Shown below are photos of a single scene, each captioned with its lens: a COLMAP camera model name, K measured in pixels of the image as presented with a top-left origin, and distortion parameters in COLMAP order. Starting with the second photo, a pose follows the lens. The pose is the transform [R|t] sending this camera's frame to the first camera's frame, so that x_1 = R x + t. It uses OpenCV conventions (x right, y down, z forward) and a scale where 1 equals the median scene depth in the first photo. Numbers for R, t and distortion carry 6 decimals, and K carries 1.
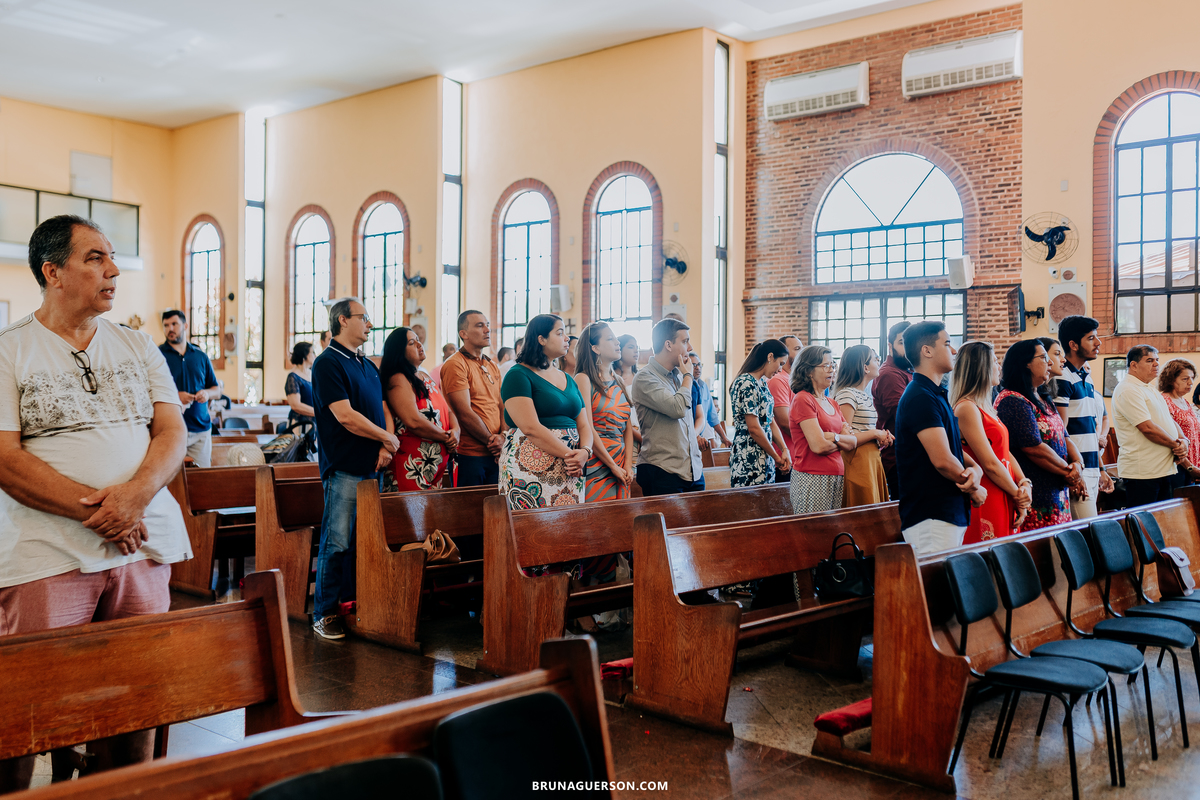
lens RADIAL K [[1167.5, 0, 597.1], [0, 1167.5, 401.5], [0, 0, 1]] dist [-0.000981, 0.000000]
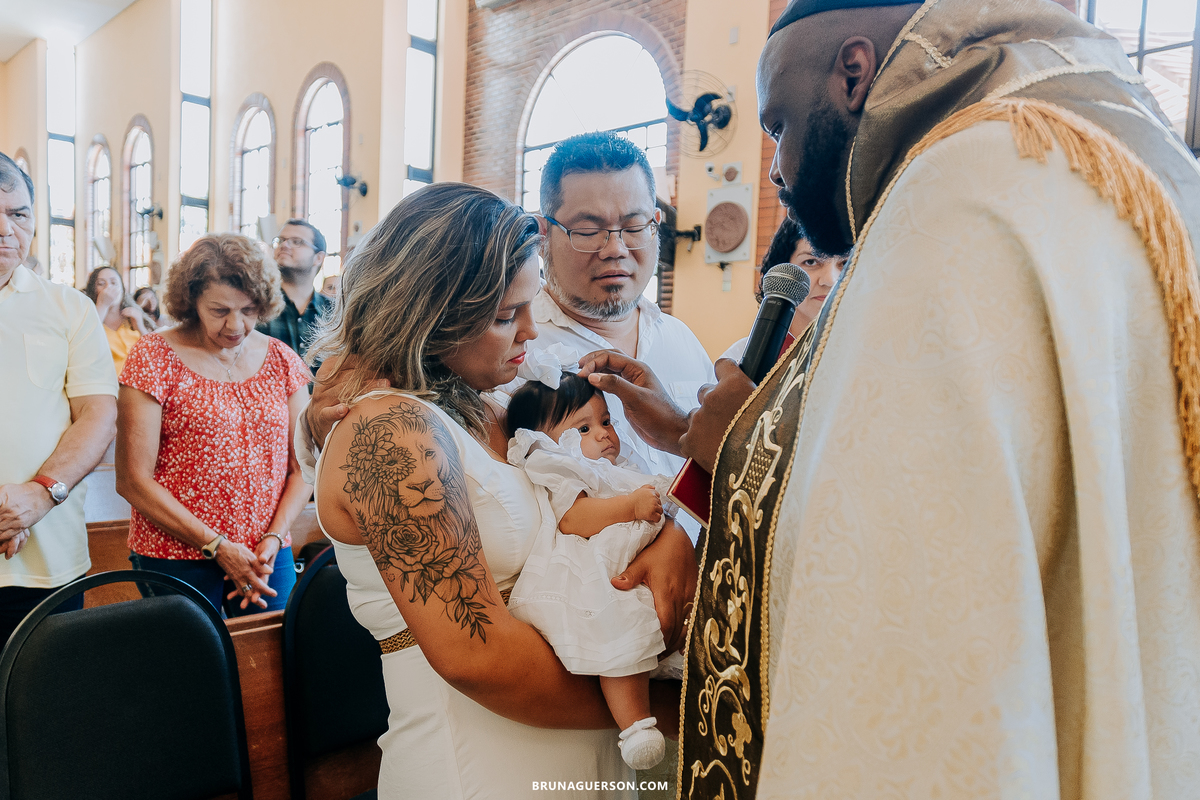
lens RADIAL K [[905.8, 0, 590.5], [0, 905.8, 397.8], [0, 0, 1]] dist [0.027348, -0.015947]
pose [[0.991742, 0.040575, -0.121659, 0.323645], [-0.035846, 0.998523, 0.040816, -0.001016], [0.123136, -0.036118, 0.991732, 0.398411]]
